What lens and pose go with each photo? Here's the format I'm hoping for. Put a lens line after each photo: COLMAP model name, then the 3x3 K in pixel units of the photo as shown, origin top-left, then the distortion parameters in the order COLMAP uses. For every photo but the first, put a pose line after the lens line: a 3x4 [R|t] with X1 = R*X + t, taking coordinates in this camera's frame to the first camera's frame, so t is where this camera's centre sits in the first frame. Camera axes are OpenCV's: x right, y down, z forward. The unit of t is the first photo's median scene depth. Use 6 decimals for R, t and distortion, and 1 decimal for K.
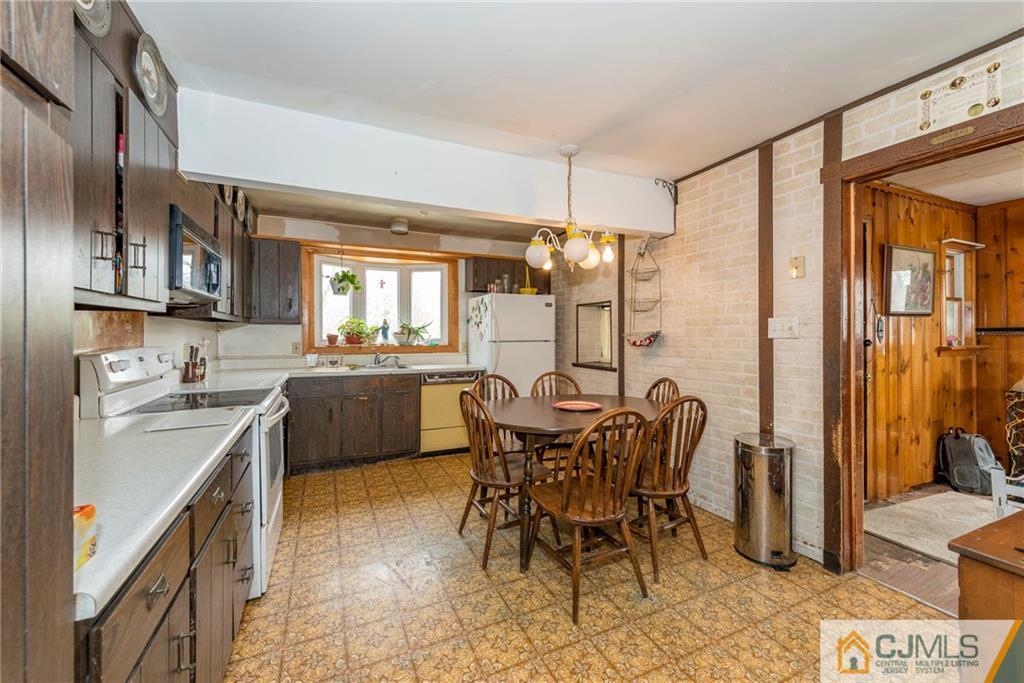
lens RADIAL K [[400.9, 0, 507.3], [0, 400.9, 339.4], [0, 0, 1]] dist [0.002301, 0.000058]
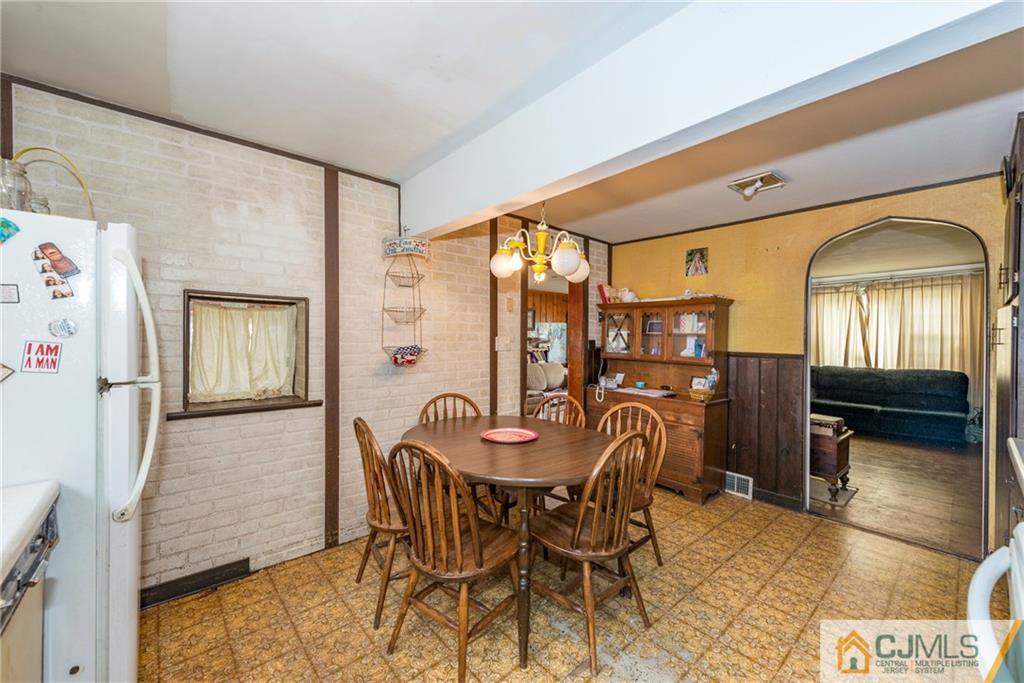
lens RADIAL K [[400.9, 0, 507.3], [0, 400.9, 339.4], [0, 0, 1]] dist [0.002301, 0.000058]
pose [[-0.285946, 0.002210, 0.958243, -0.639498], [0.010988, 0.999939, 0.000973, -0.039125], [-0.958183, 0.010808, -0.285953, 1.226703]]
